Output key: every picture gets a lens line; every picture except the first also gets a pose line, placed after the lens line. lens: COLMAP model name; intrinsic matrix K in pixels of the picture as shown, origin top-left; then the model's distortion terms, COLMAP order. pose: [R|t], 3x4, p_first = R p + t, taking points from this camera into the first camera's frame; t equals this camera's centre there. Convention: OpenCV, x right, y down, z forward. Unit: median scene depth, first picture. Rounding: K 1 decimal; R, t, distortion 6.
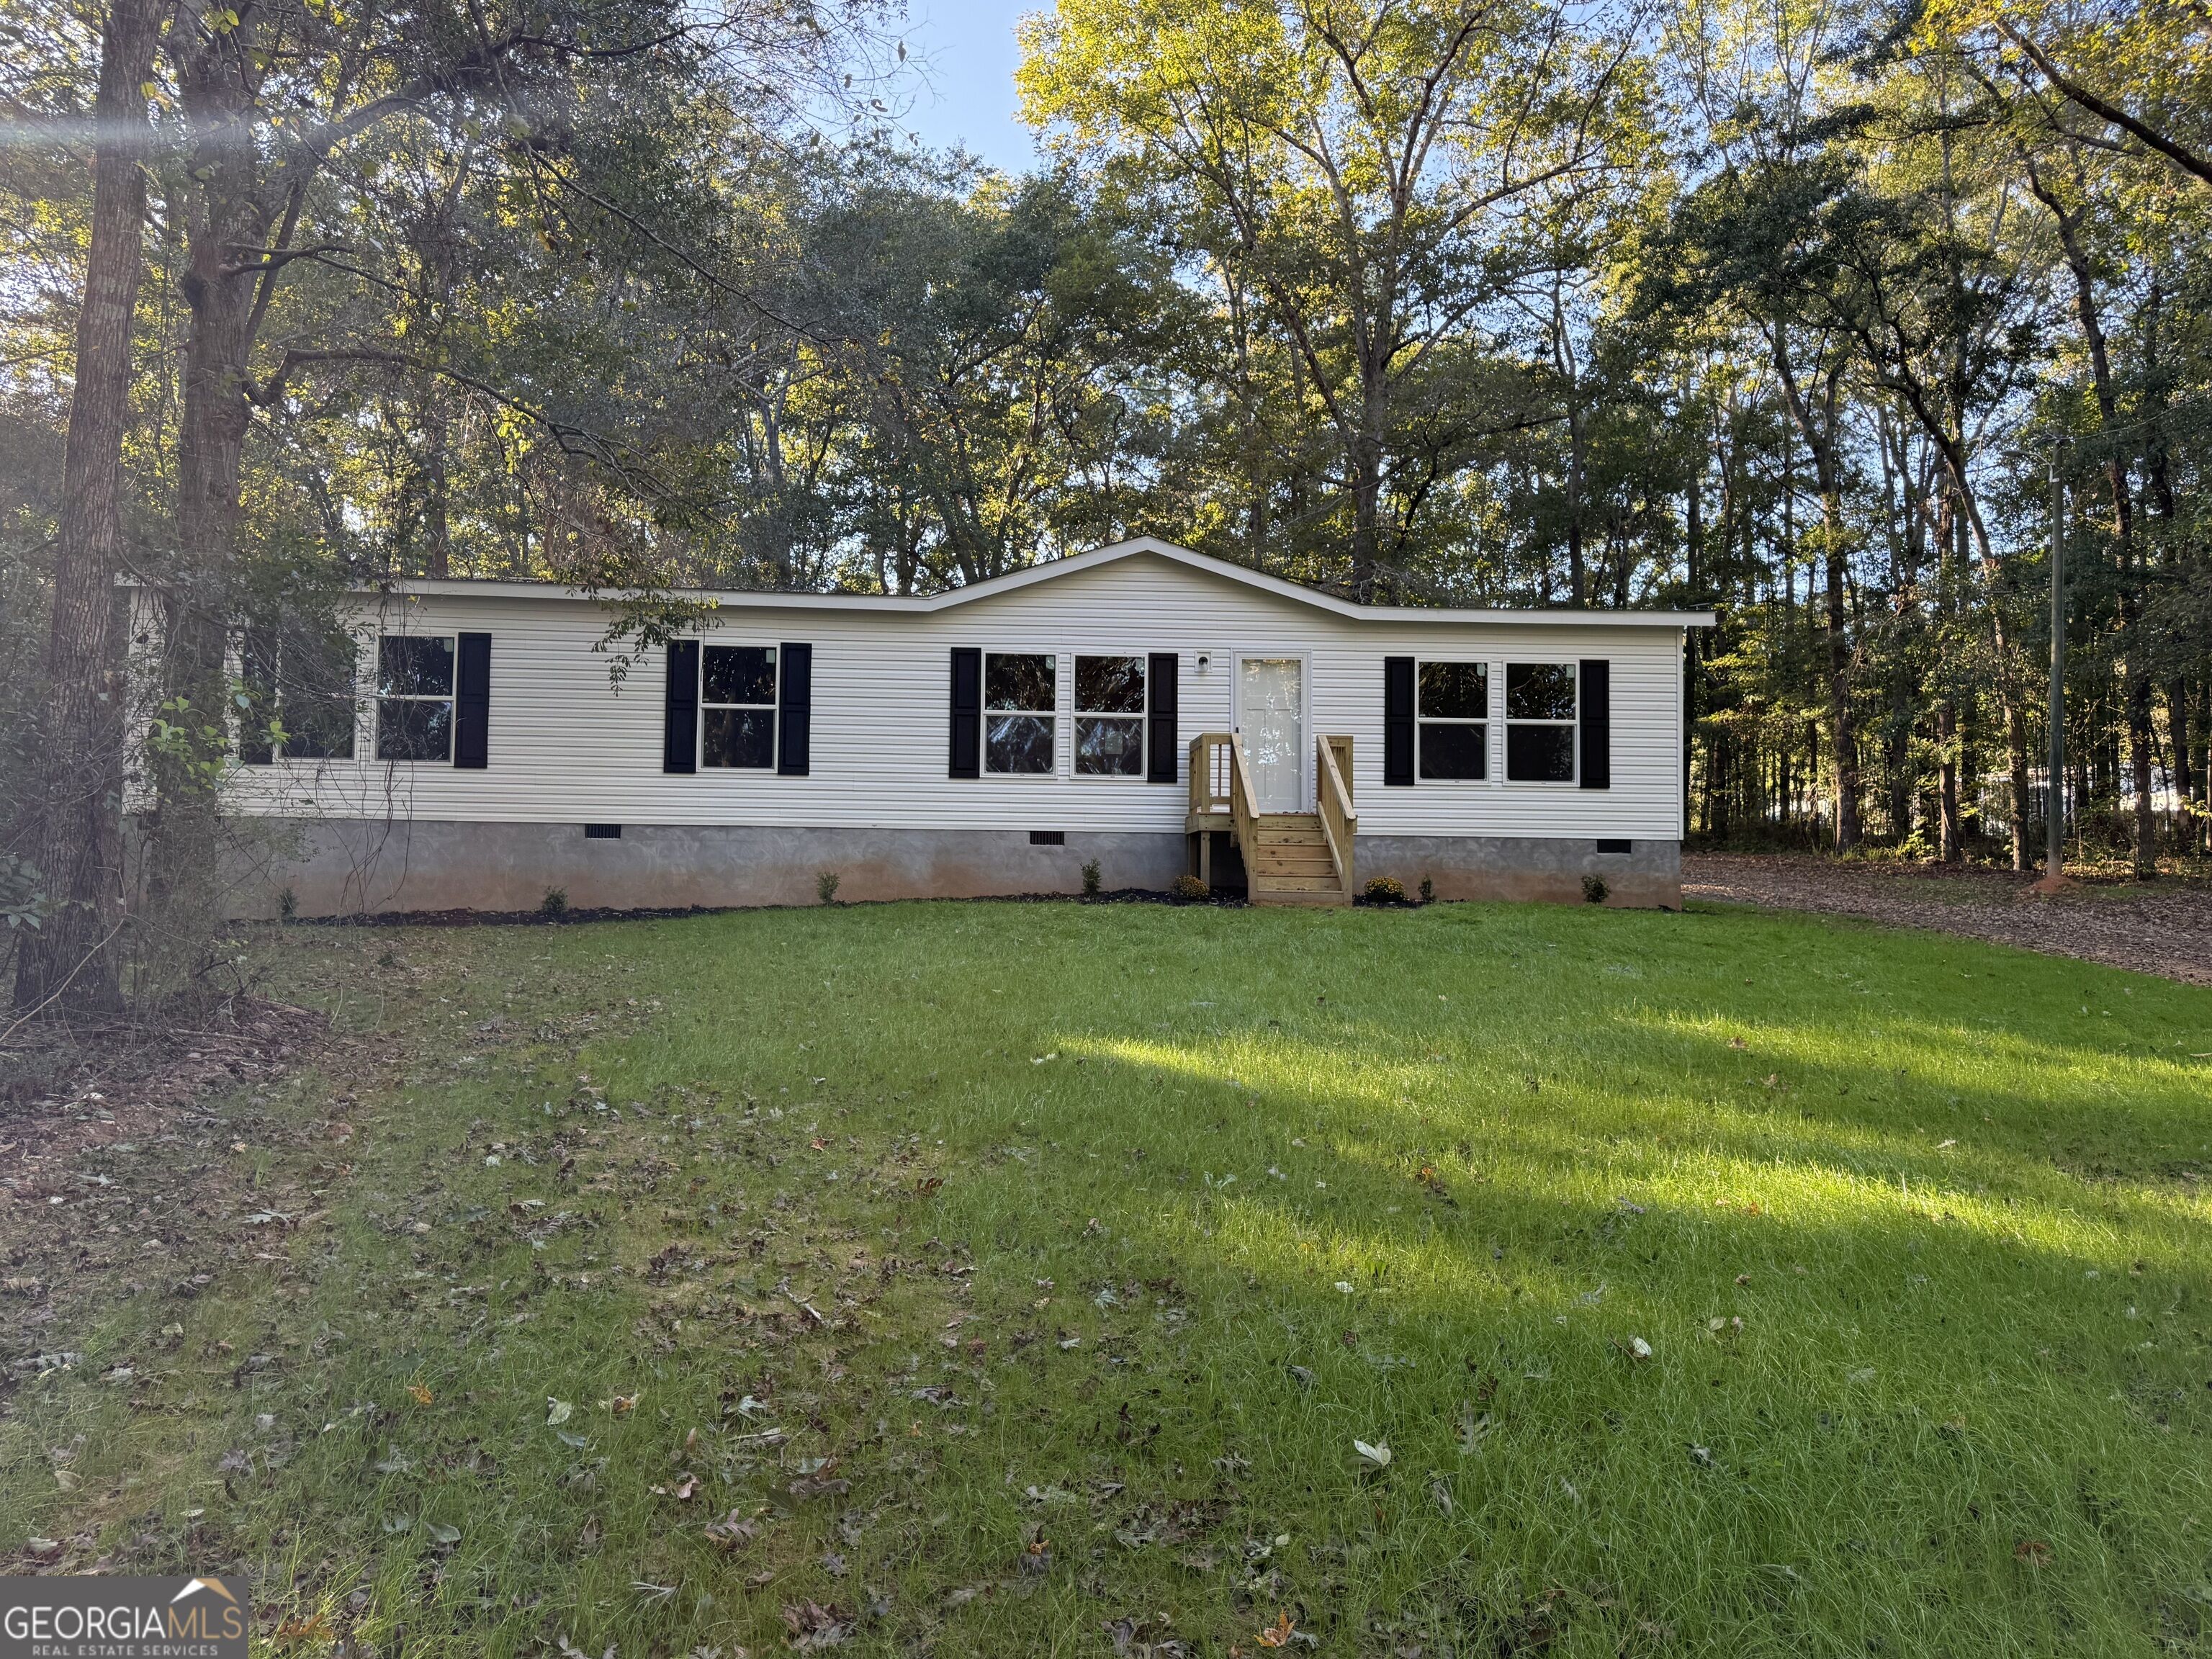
lens RADIAL K [[1837.6, 0, 1100.8], [0, 1837.6, 814.4], [0, 0, 1]] dist [0.184935, -0.097287]
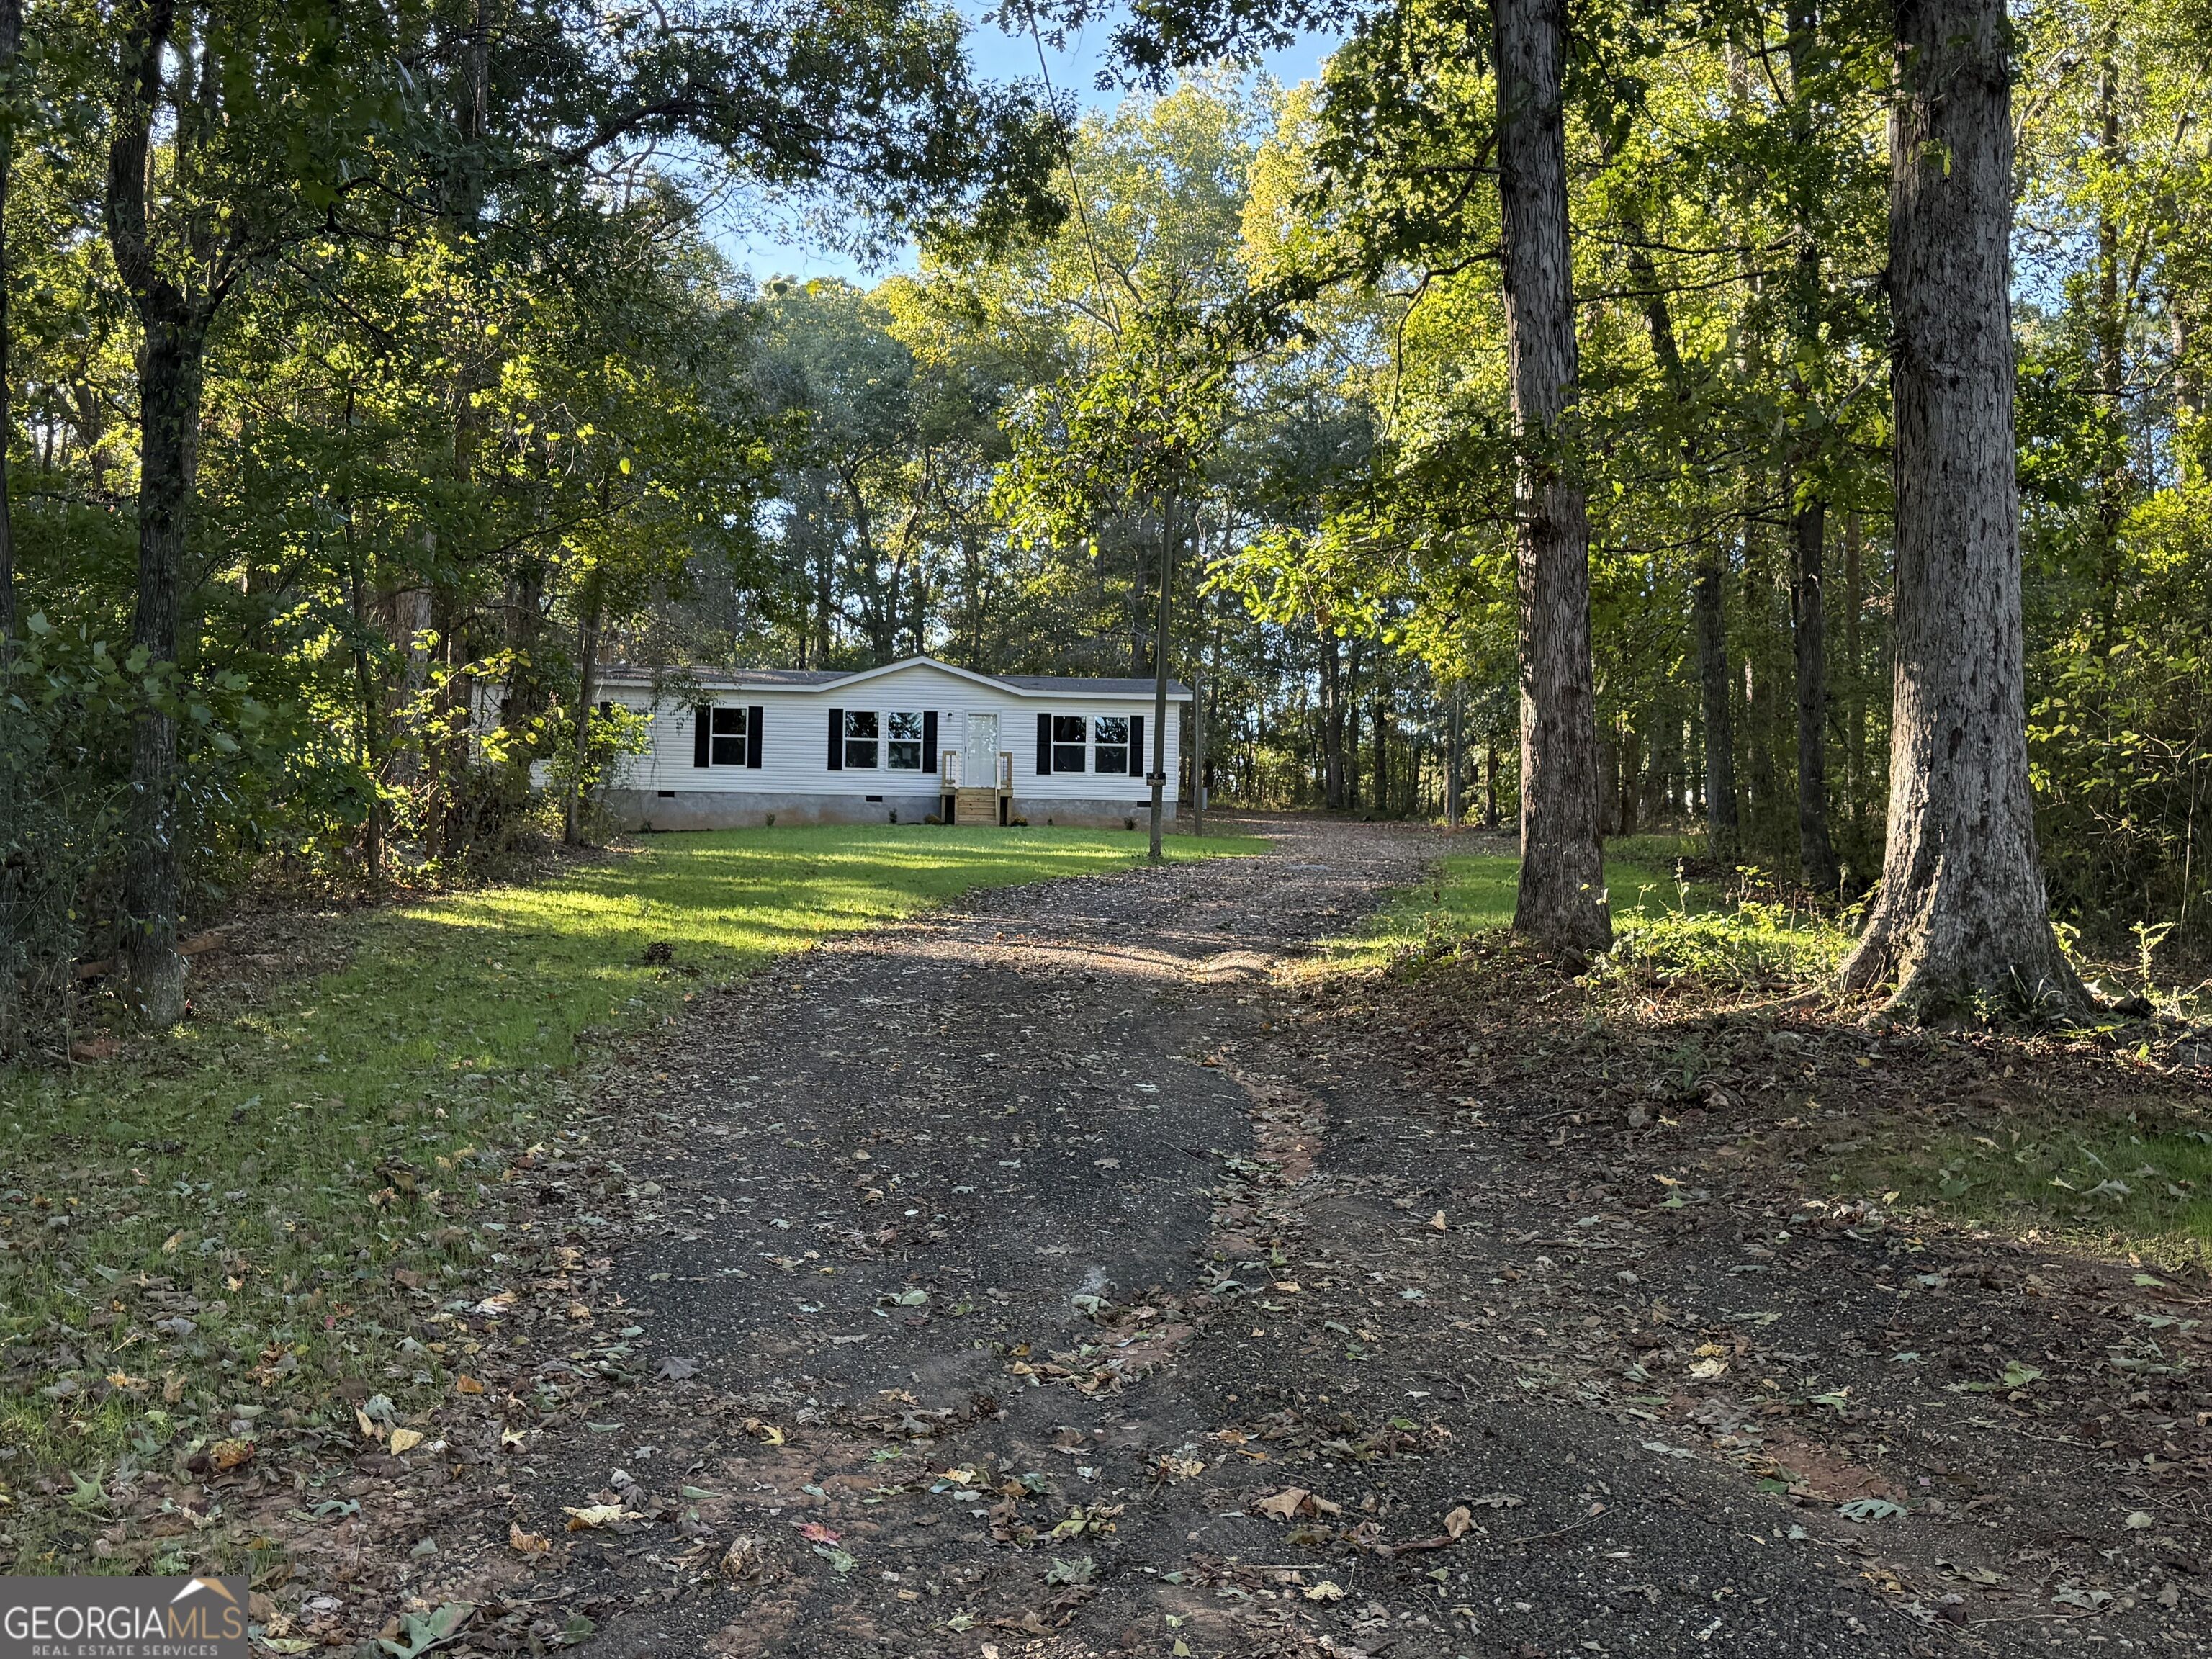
lens RADIAL K [[2195.5, 0, 1111.3], [0, 2195.5, 824.4], [0, 0, 1]] dist [0.160485, 0.000000]
pose [[0.999888, 0.003663, 0.014487, 0.205773], [-0.003669, 0.999993, 0.000342, 0.040473], [-0.014486, -0.000395, 0.999895, -1.525369]]
